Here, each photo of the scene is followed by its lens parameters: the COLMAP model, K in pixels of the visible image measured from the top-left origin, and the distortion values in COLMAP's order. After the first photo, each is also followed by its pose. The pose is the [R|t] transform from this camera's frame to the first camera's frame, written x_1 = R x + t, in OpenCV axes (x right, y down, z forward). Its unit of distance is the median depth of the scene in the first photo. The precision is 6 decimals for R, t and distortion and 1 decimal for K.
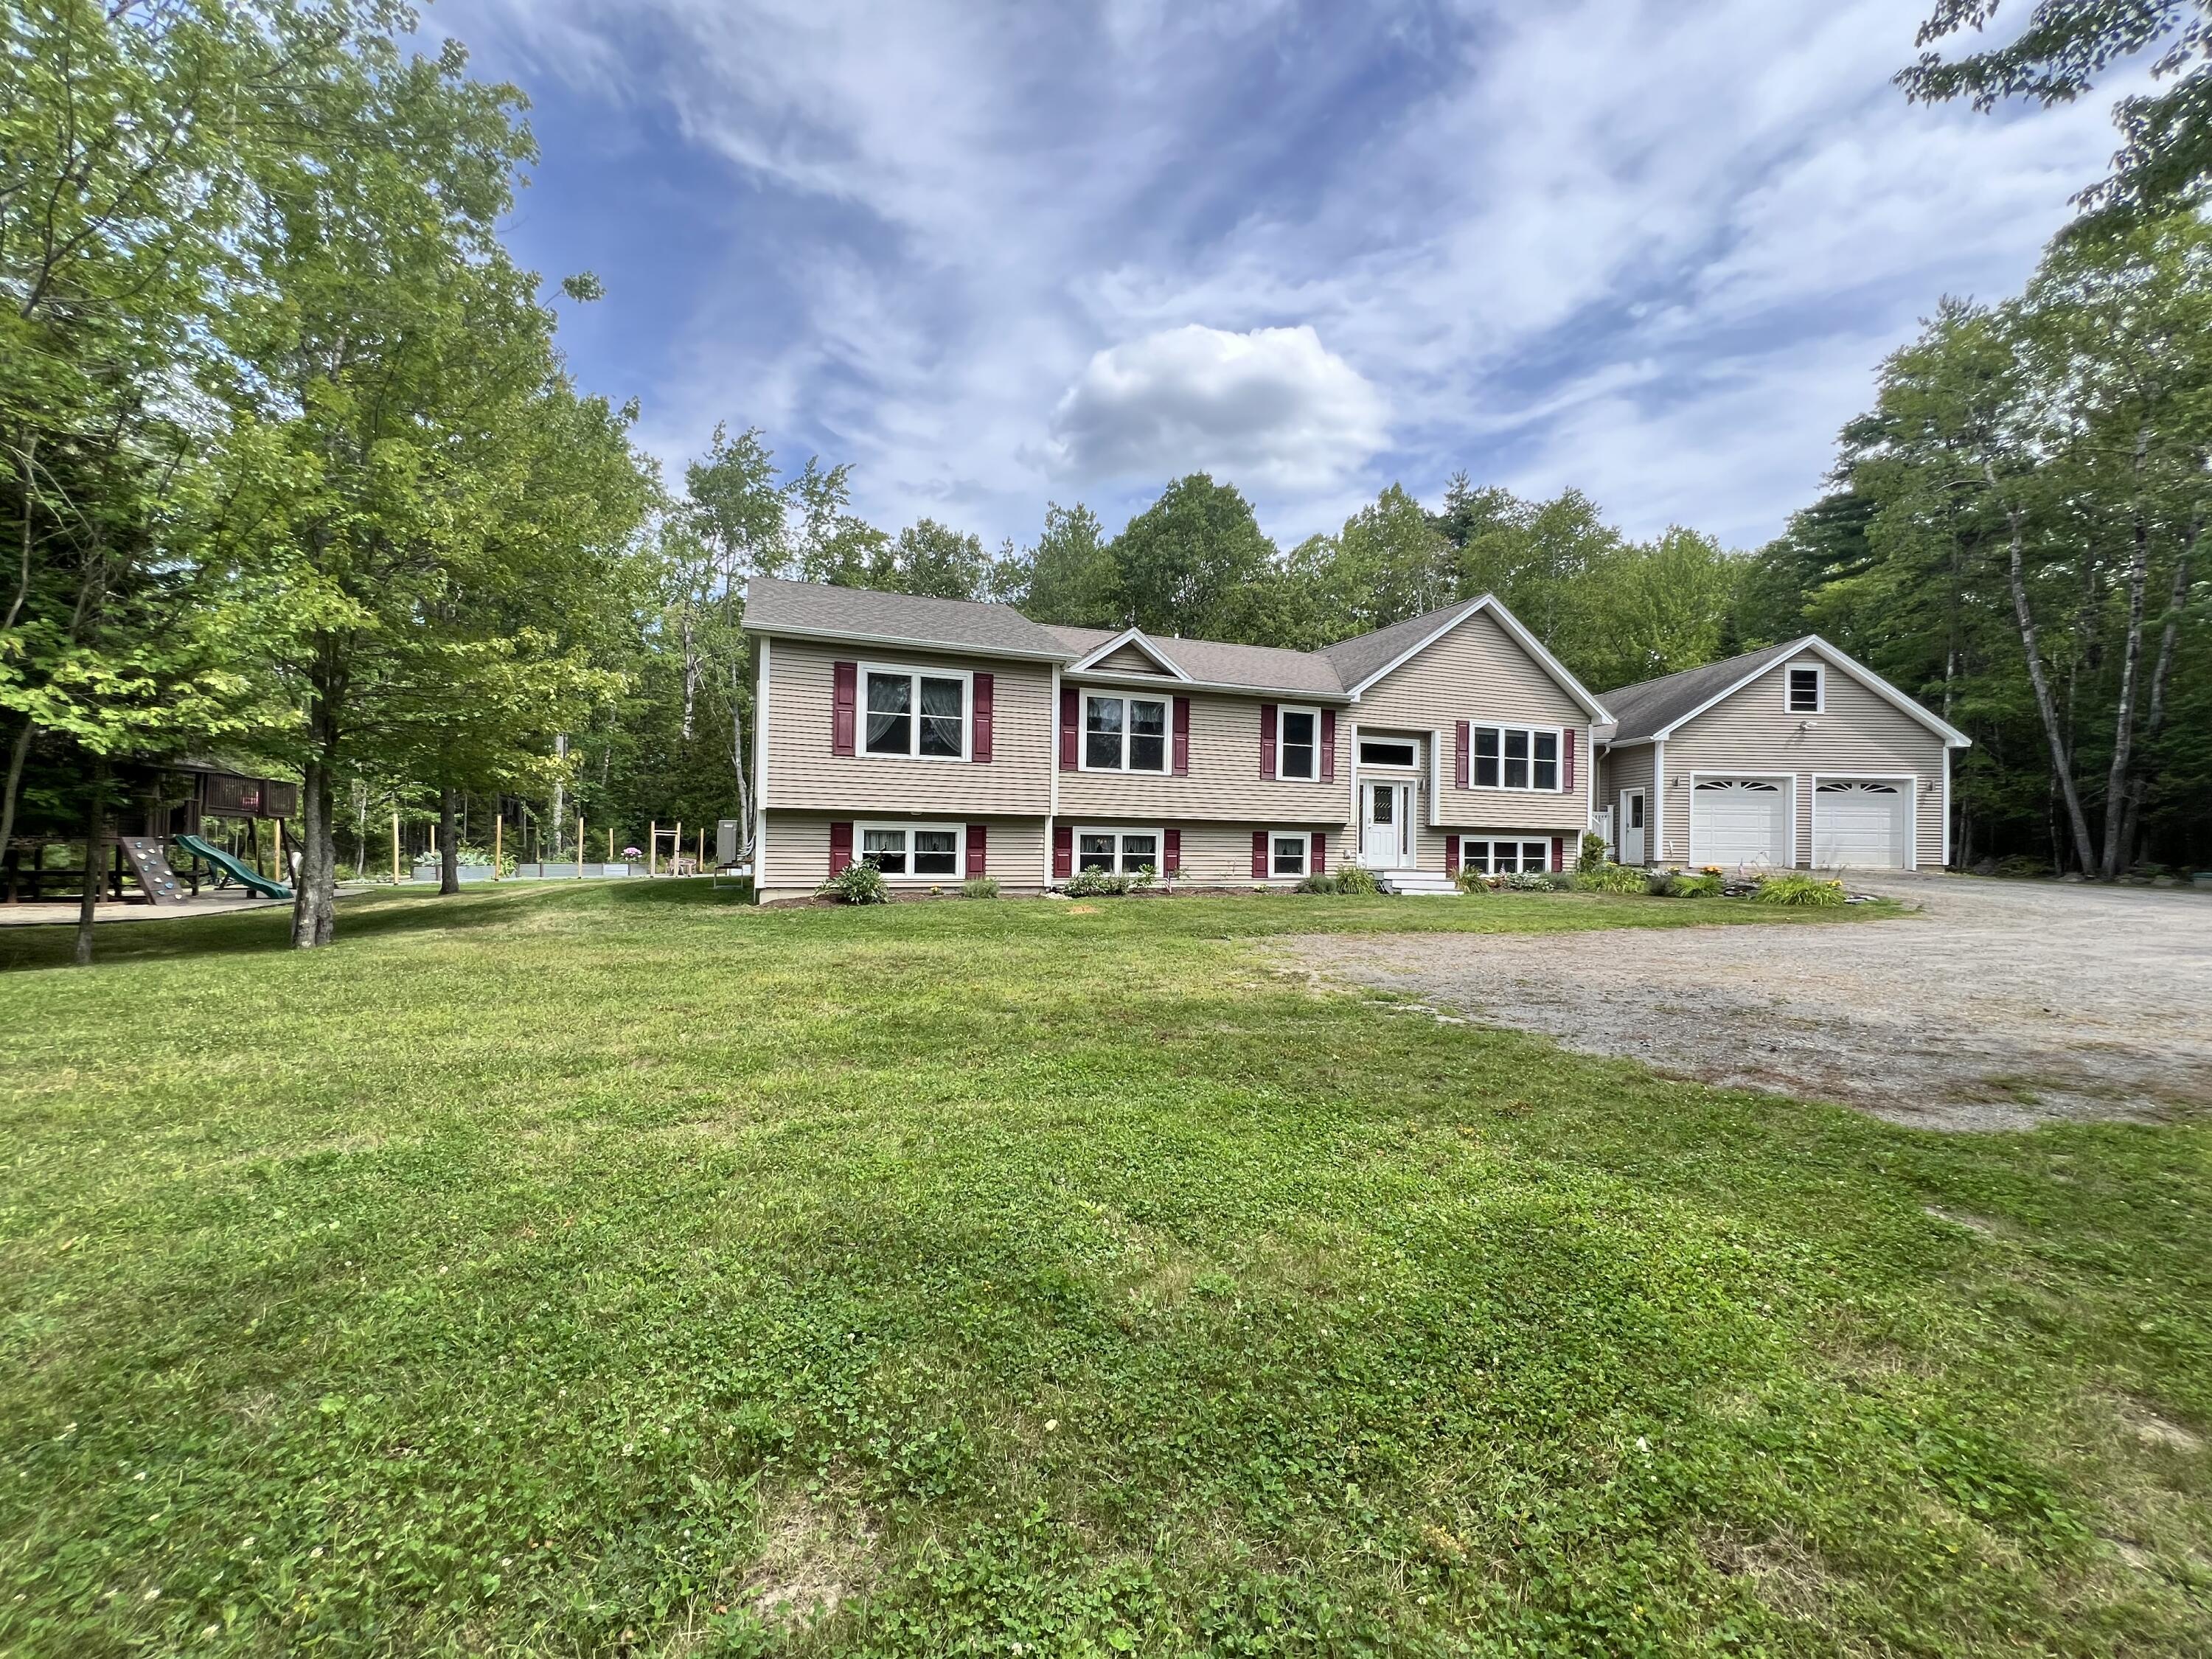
lens RADIAL K [[885.1, 0, 1106.0], [0, 885.1, 829.5], [0, 0, 1]] dist [0.001983, 0.000032]
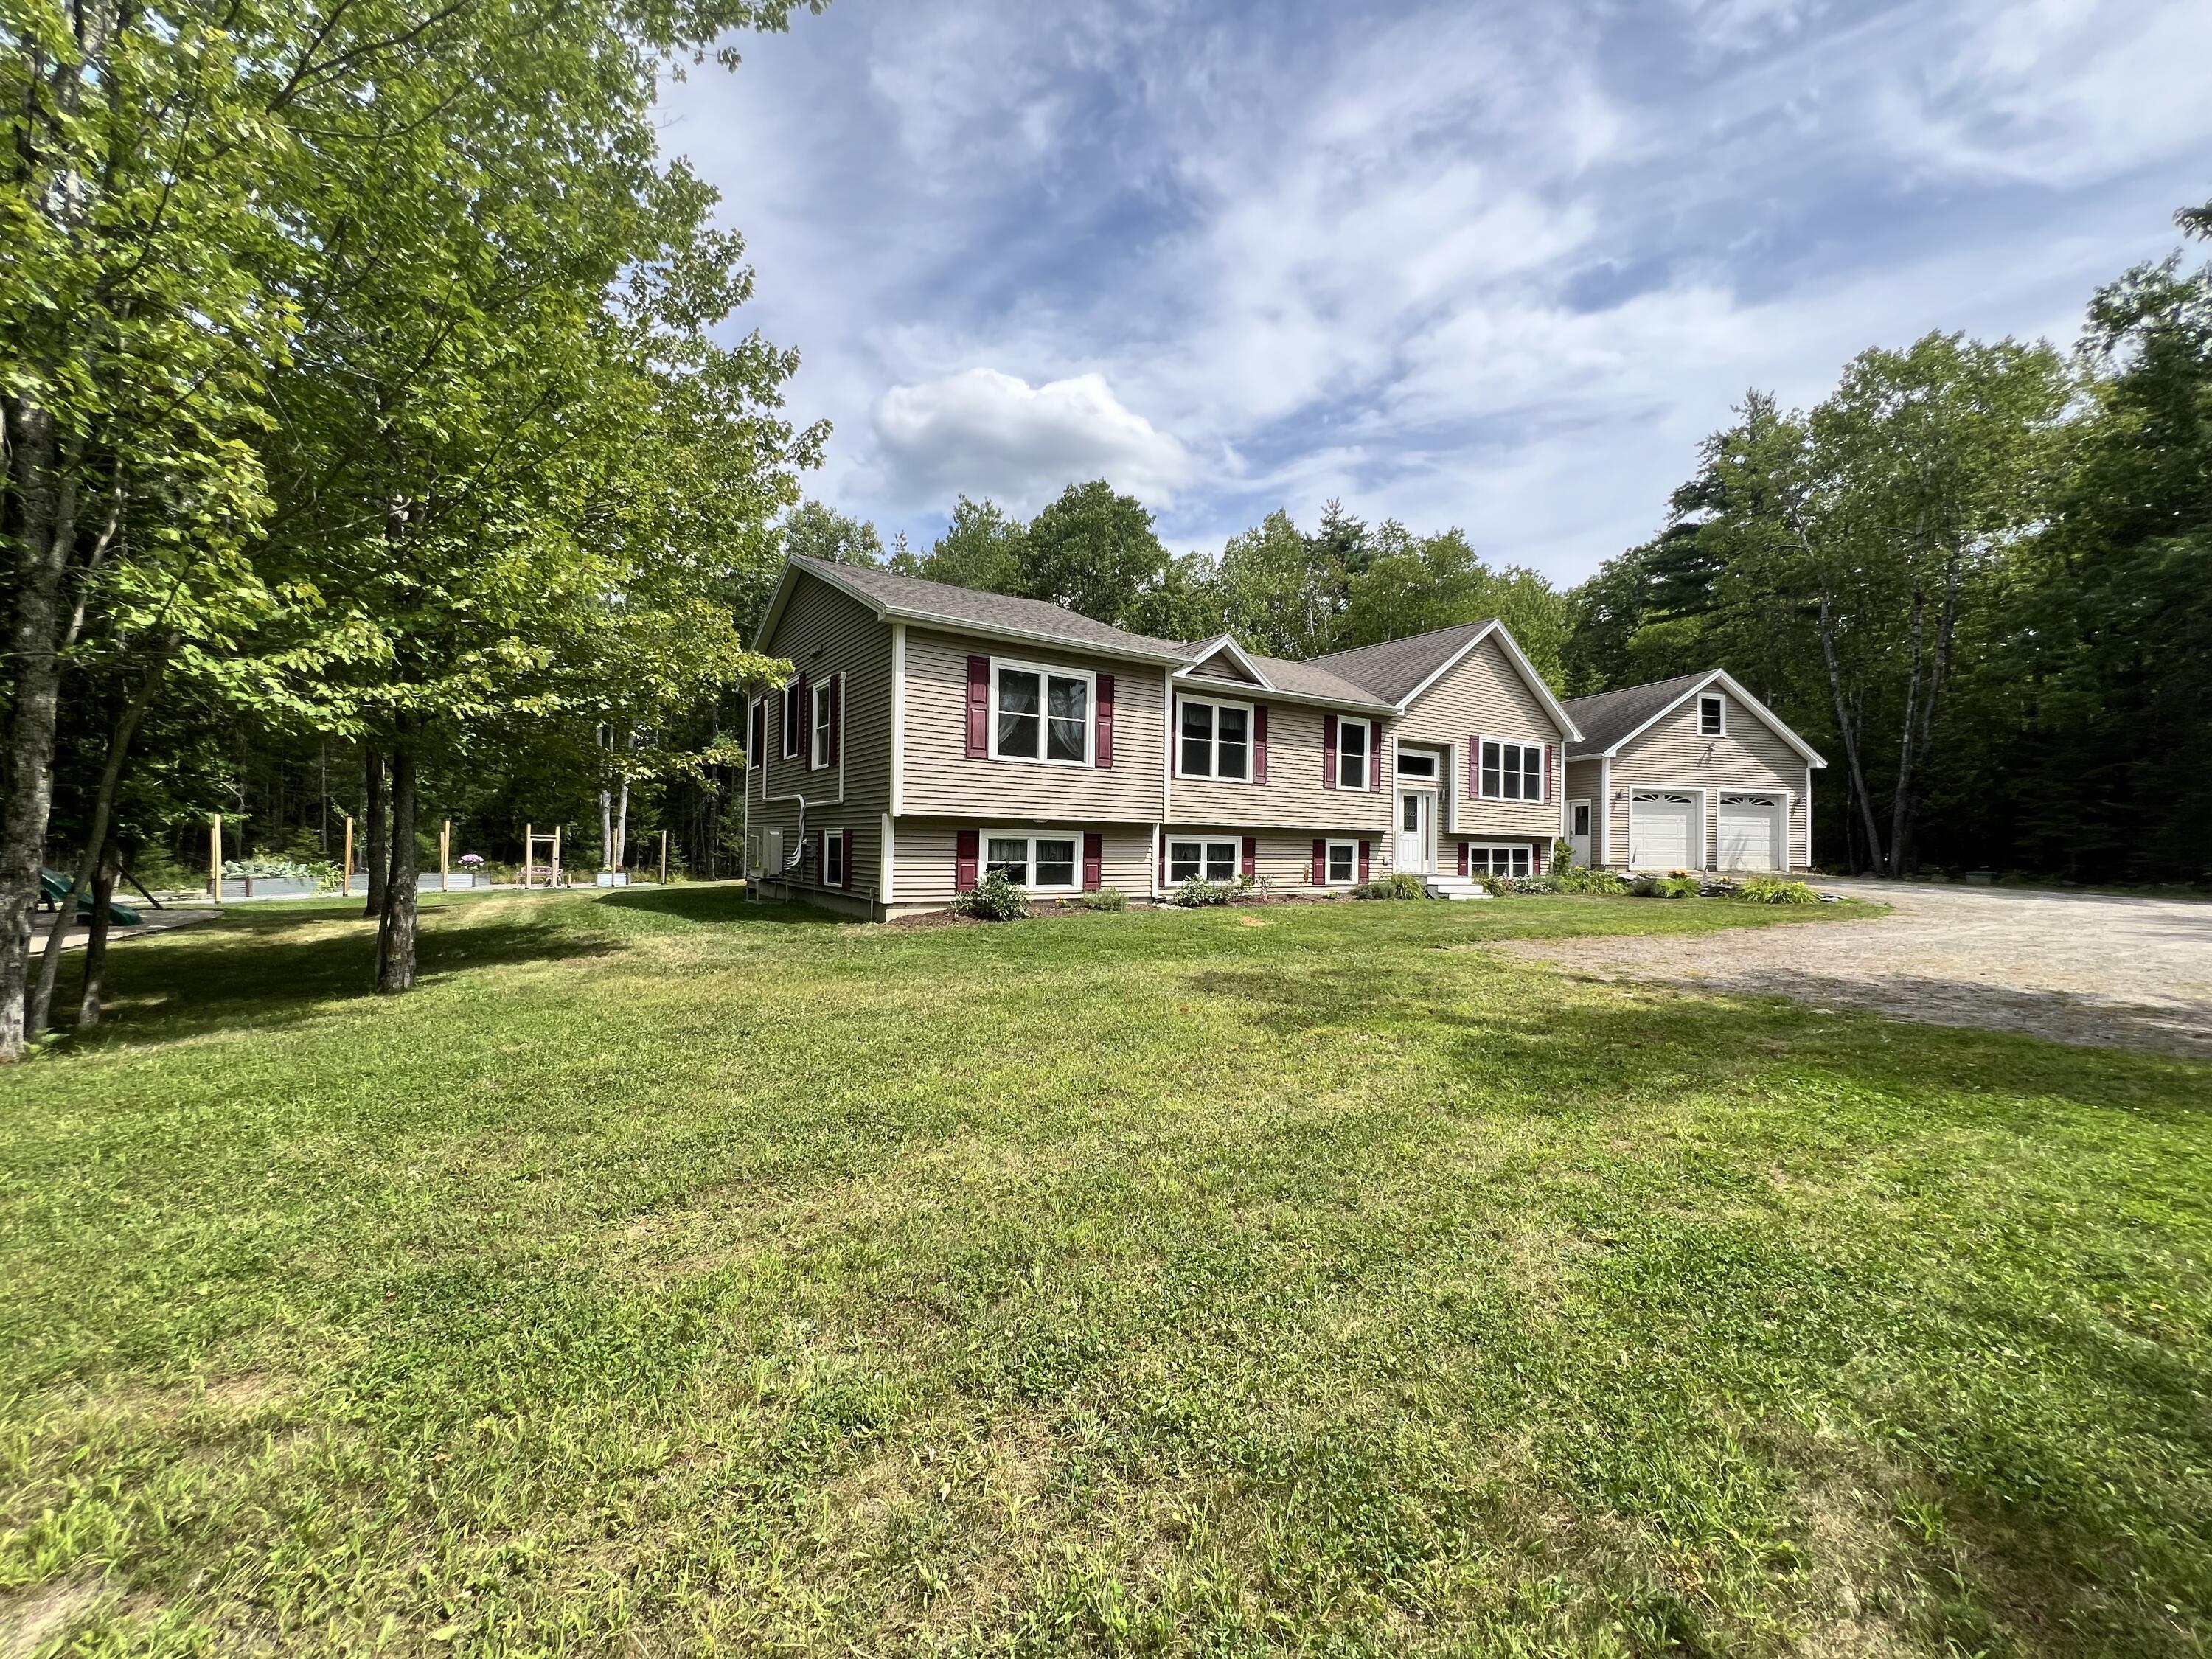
lens RADIAL K [[885.1, 0, 1106.0], [0, 885.1, 829.5], [0, 0, 1]] dist [0.001983, 0.000032]
pose [[0.974633, 0.001933, 0.223802, -0.288480], [-0.001092, 0.999992, -0.003879, -0.004727], [-0.223808, 0.003536, 0.974627, 0.057251]]
